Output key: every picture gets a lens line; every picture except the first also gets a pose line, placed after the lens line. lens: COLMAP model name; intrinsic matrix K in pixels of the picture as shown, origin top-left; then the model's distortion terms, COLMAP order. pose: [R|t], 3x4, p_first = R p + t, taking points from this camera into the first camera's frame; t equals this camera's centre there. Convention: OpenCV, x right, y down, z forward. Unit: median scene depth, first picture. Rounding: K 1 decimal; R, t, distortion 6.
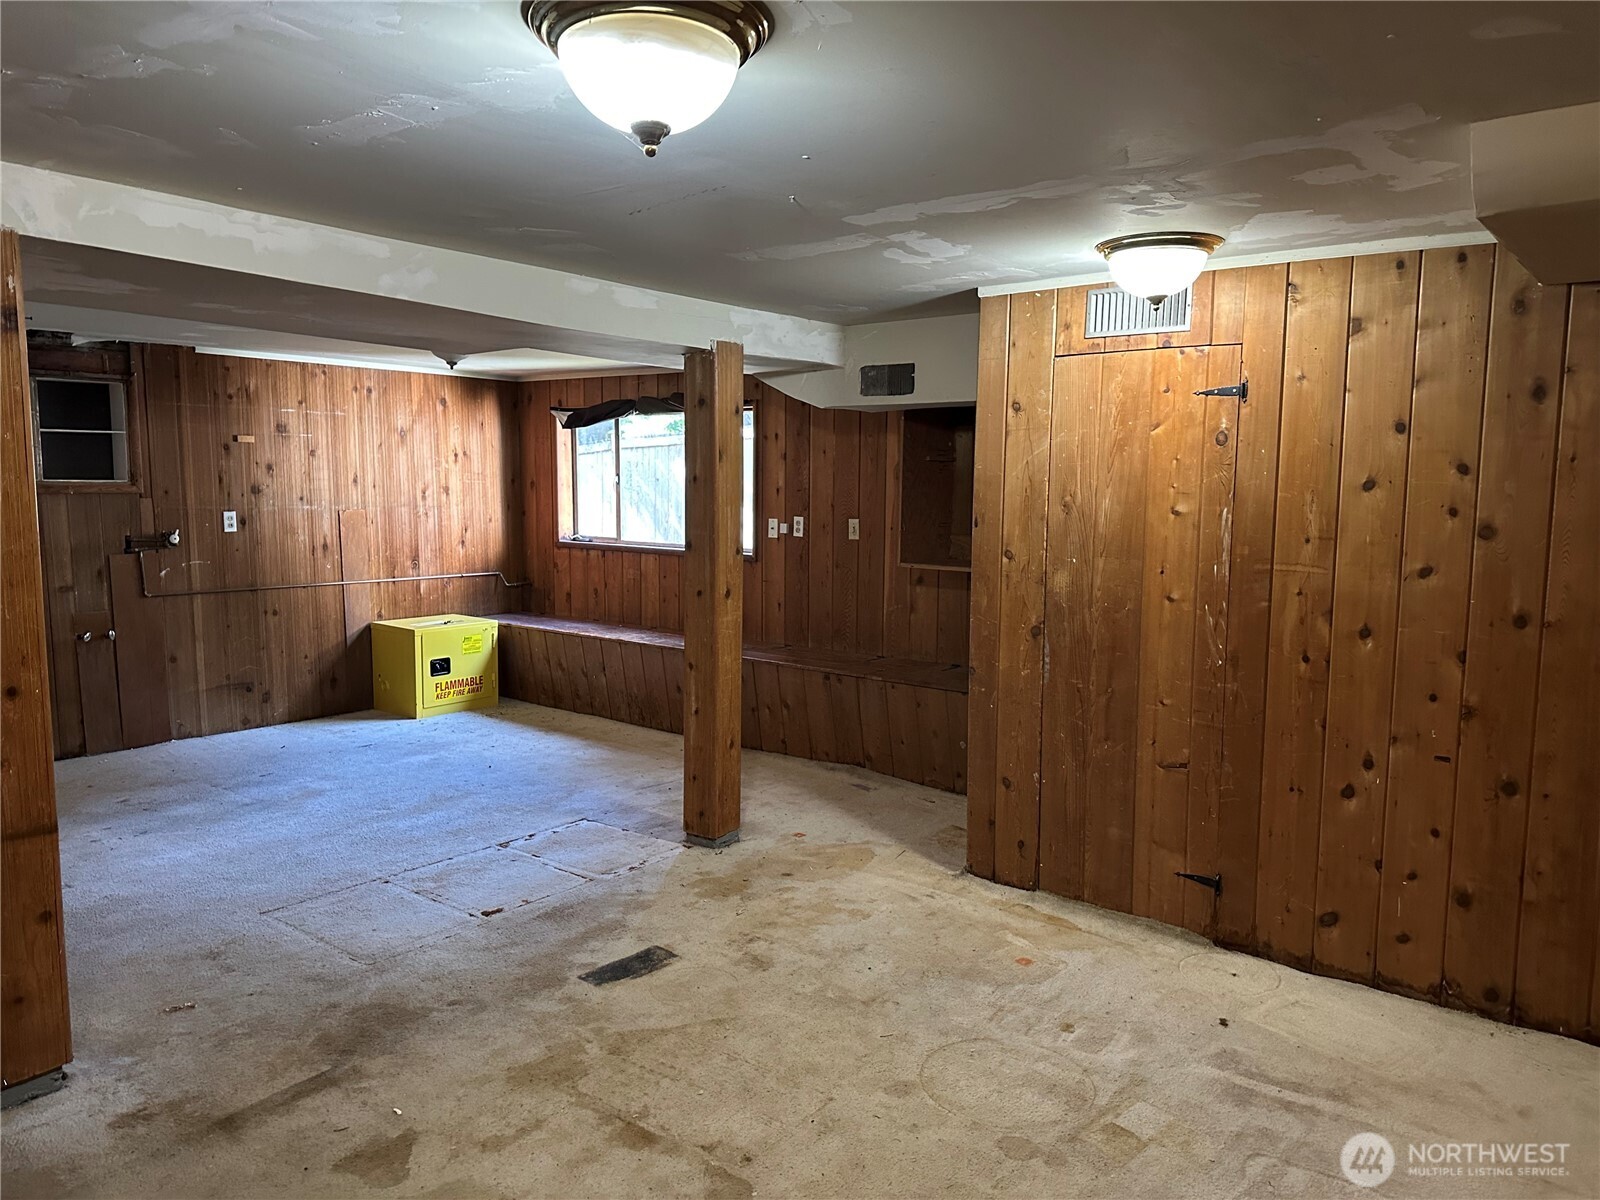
lens RADIAL K [[1129.8, 0, 804.4], [0, 1129.8, 596.9], [0, 0, 1]] dist [0.135469, -0.215981]
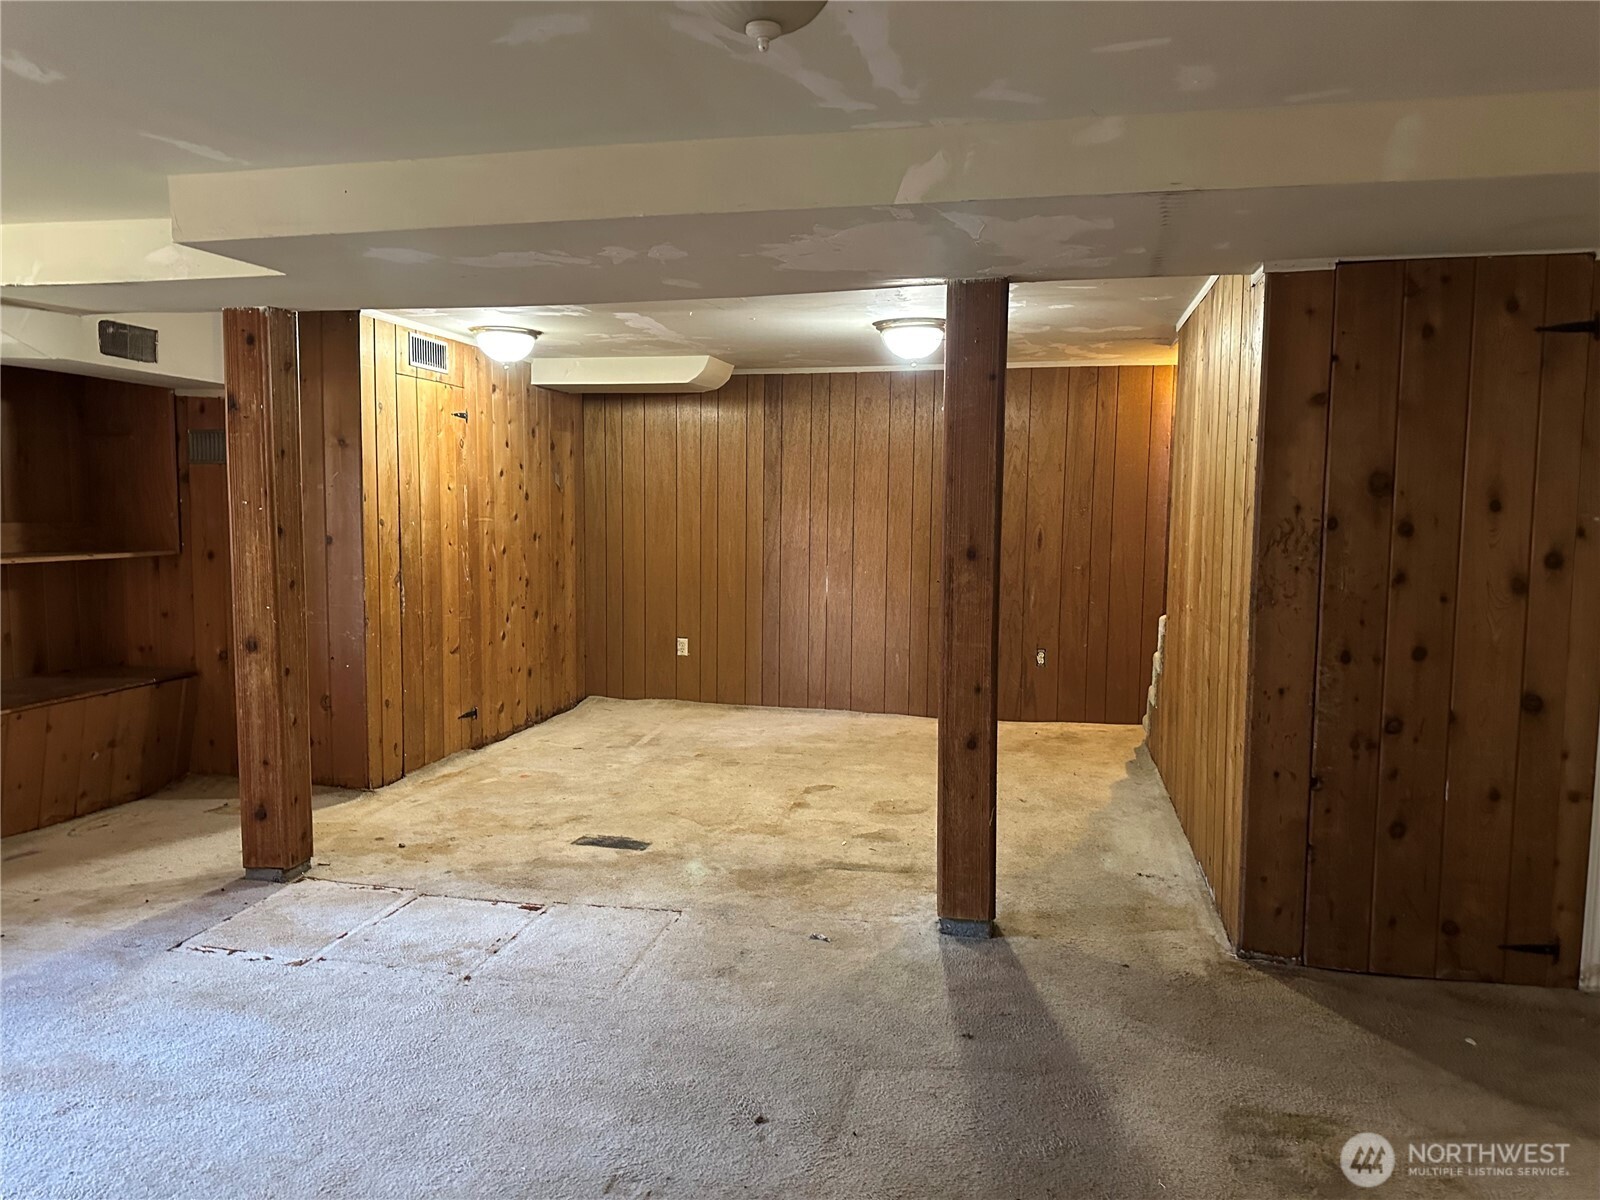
lens RADIAL K [[1129.8, 0, 804.4], [0, 1129.8, 596.9], [0, 0, 1]] dist [0.135469, -0.215981]
pose [[-0.456482, -0.084140, 0.885745, -1.302590], [0.083068, 0.987140, 0.136583, -0.100942], [-0.885846, 0.135925, -0.443622, 1.286646]]
